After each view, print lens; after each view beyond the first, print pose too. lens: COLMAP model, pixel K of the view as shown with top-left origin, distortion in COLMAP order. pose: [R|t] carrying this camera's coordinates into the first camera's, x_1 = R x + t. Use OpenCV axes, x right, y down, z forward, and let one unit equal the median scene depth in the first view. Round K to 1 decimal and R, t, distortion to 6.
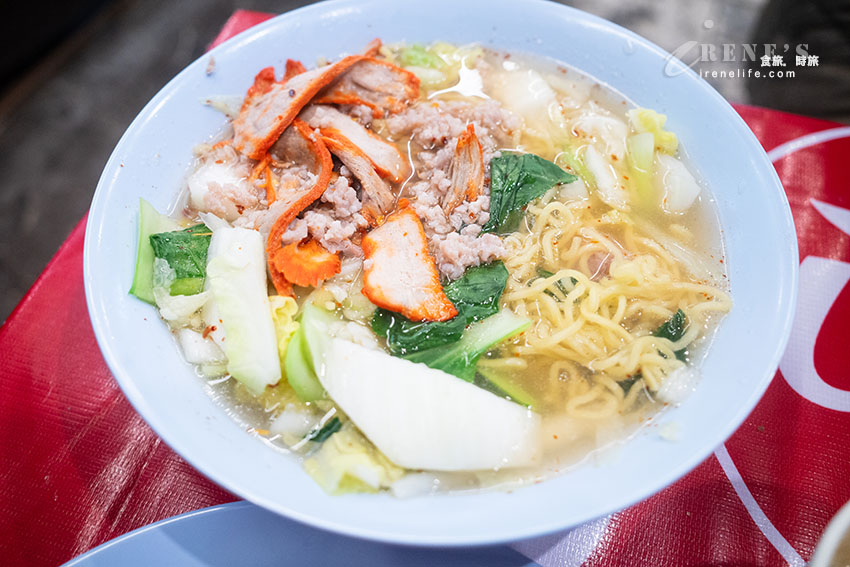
lens RADIAL K [[688.0, 0, 425.0], [0, 688.0, 283.5], [0, 0, 1]] dist [-0.033188, 0.005845]
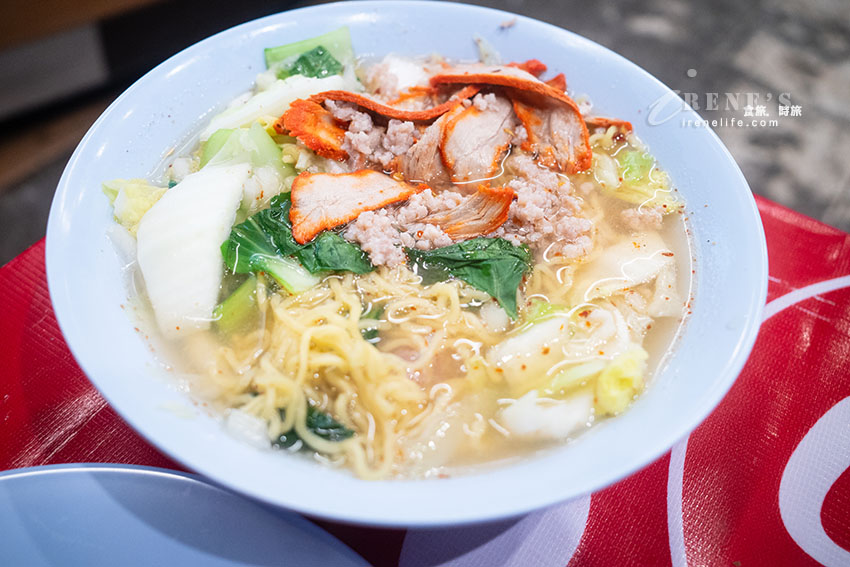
lens RADIAL K [[688.0, 0, 425.0], [0, 688.0, 283.5], [0, 0, 1]] dist [-0.033188, 0.005845]
pose [[0.278827, 0.761696, -0.584871, 0.714535], [-0.823536, 0.502935, 0.262383, -0.333637], [0.494009, 0.408503, 0.767516, 0.297618]]
